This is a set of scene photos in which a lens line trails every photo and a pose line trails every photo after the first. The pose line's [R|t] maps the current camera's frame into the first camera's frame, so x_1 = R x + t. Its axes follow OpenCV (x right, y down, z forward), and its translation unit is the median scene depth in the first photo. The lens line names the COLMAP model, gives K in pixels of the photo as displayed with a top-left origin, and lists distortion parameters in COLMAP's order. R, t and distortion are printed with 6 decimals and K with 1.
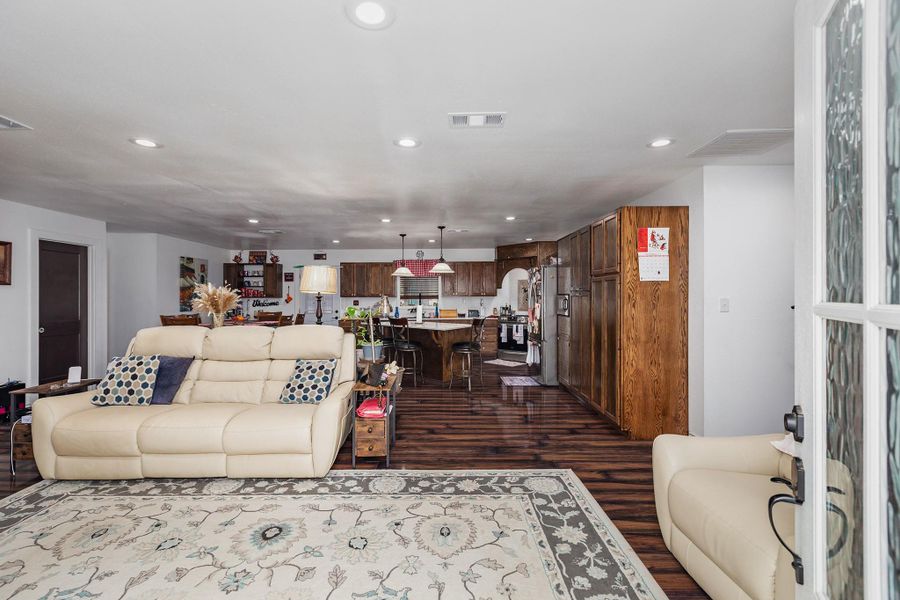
lens RADIAL K [[402.0, 0, 445.8], [0, 402.0, 298.2], [0, 0, 1]] dist [0.000399, 0.000699]
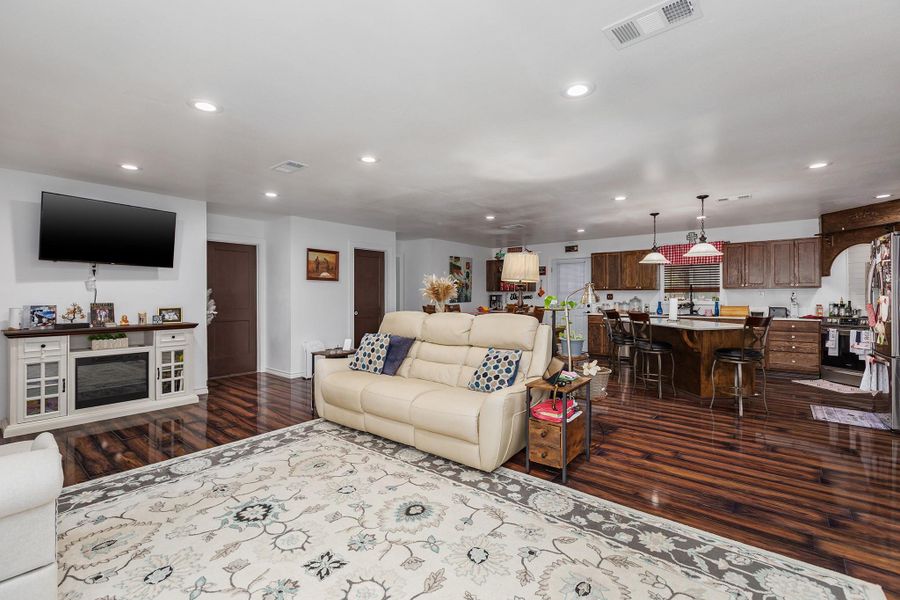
lens RADIAL K [[402.0, 0, 444.8], [0, 402.0, 294.8], [0, 0, 1]] dist [0.000399, 0.000699]
pose [[0.770259, 0.001388, -0.637730, 0.134607], [-0.002052, 0.999998, -0.000302, 0.017028], [0.637728, 0.001541, 0.770260, 0.126287]]
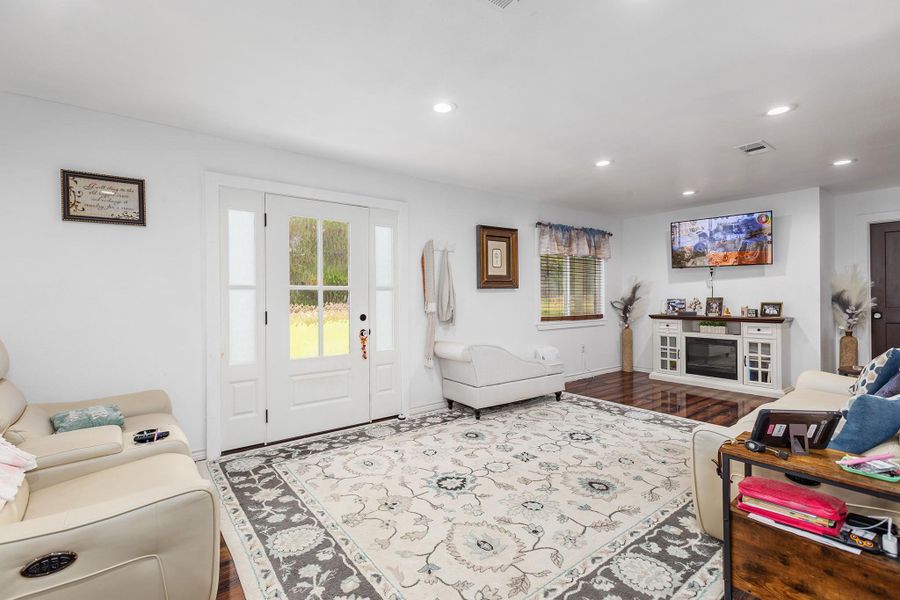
lens RADIAL K [[402.0, 0, 442.8], [0, 402.0, 301.0], [0, 0, 1]] dist [0.000399, 0.000699]
pose [[-0.796779, 0.015257, -0.604078, 0.280817], [0.009467, 0.999874, 0.012766, 0.024791], [0.604197, 0.004453, -0.796823, 0.791098]]
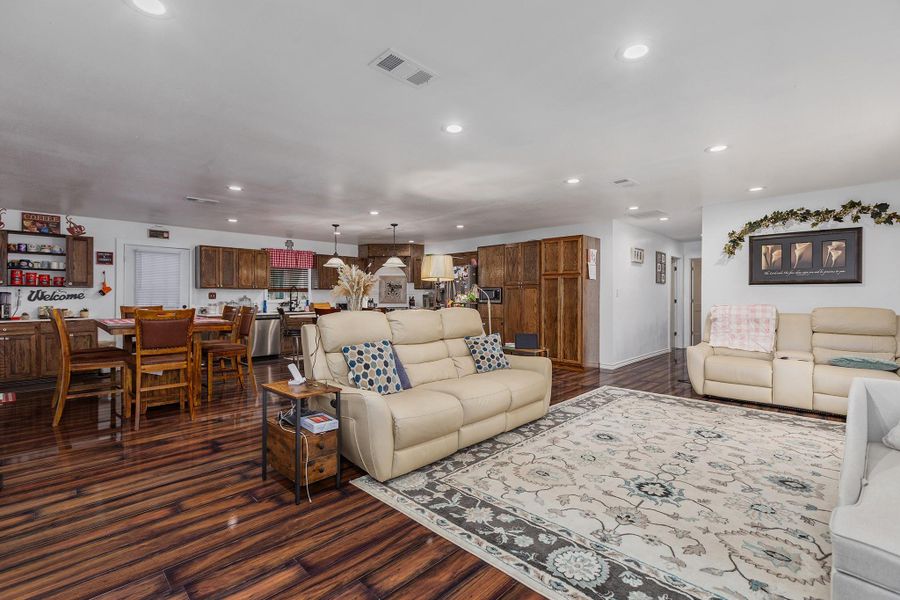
lens RADIAL K [[402.0, 0, 445.7], [0, 402.0, 297.7], [0, 0, 1]] dist [0.000399, 0.000699]
pose [[0.701785, 0.002161, 0.712386, -0.931647], [-0.000967, 0.999997, -0.002080, 0.033103], [-0.712389, 0.000771, 0.701785, 0.180683]]
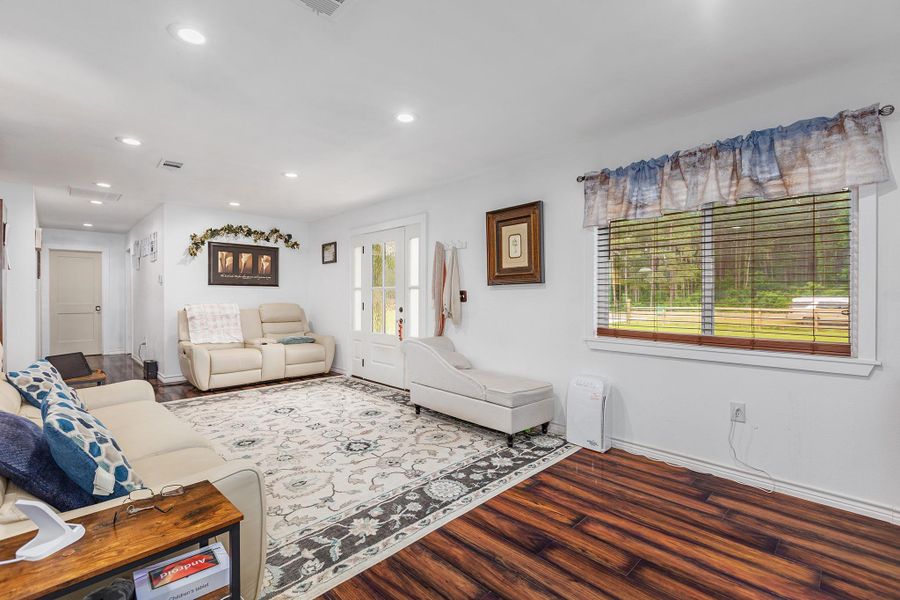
lens RADIAL K [[402.0, 0, 446.8], [0, 402.0, 302.3], [0, 0, 1]] dist [0.000399, 0.000699]
pose [[-0.705892, -0.008568, 0.708268, -0.947067], [0.003334, 0.999876, 0.015419, 0.030373], [-0.708312, 0.013246, -0.705775, 0.728654]]
